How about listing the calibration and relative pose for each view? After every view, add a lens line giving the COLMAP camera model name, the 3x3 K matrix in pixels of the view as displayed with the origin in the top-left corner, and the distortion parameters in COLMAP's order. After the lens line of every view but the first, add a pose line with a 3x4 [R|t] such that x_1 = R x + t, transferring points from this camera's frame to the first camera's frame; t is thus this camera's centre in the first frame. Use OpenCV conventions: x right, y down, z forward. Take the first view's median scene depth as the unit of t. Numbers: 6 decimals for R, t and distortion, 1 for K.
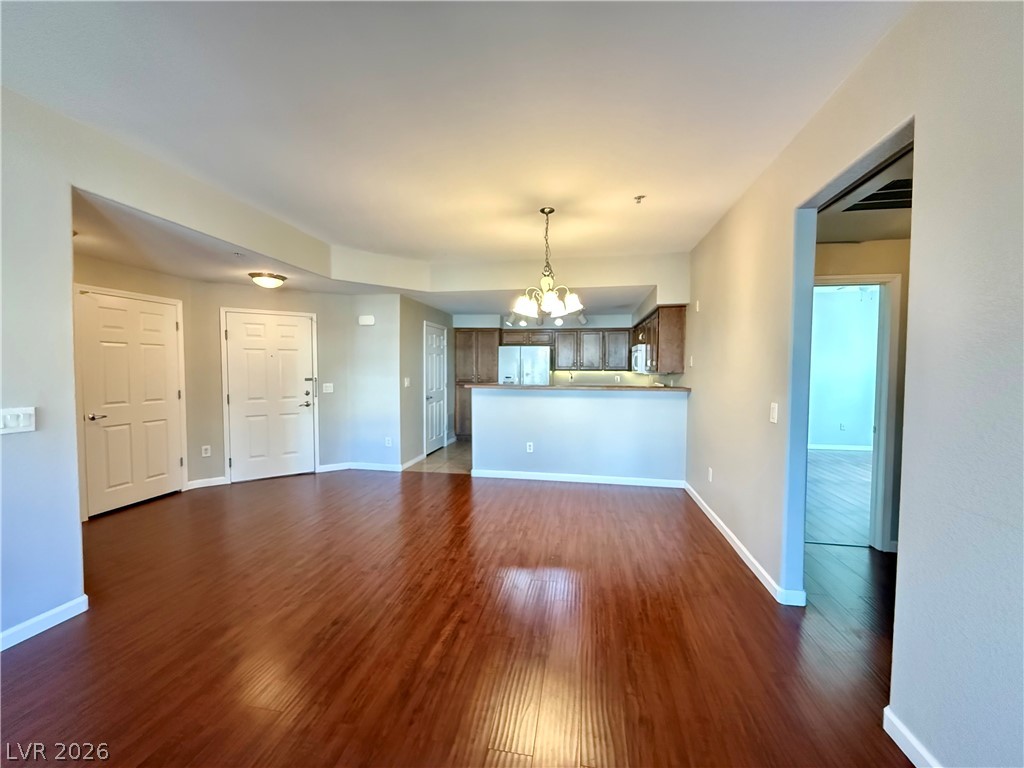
lens RADIAL K [[408.6, 0, 512.0], [0, 408.6, 384.0], [0, 0, 1]] dist [0.000792, 0.000066]
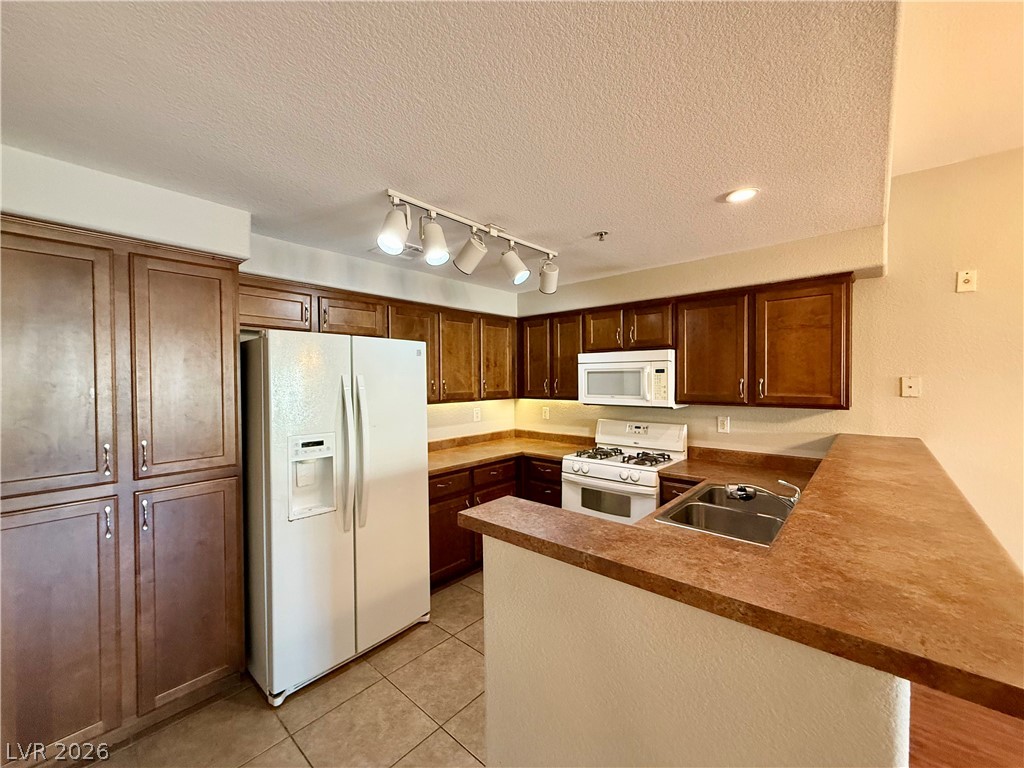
lens RADIAL K [[408.6, 0, 512.0], [0, 408.6, 384.0], [0, 0, 1]] dist [0.000792, 0.000066]
pose [[0.522761, -0.022412, 0.852185, -0.351181], [0.040692, 0.999171, 0.001315, -0.101917], [-0.851508, 0.033990, 0.523240, 1.480910]]
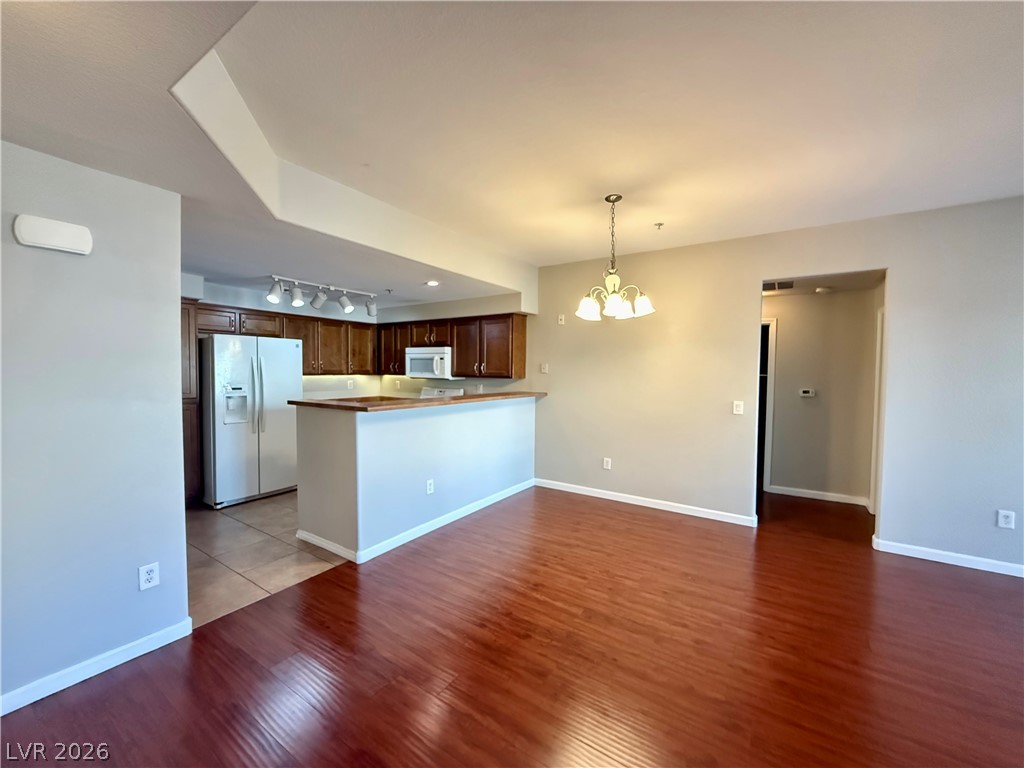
lens RADIAL K [[408.6, 0, 512.0], [0, 408.6, 384.0], [0, 0, 1]] dist [0.000792, 0.000066]
pose [[0.397994, -0.036300, 0.916669, -0.775201], [0.023640, 0.999291, 0.029308, -0.059760], [-0.917083, 0.010006, 0.398570, 0.821313]]
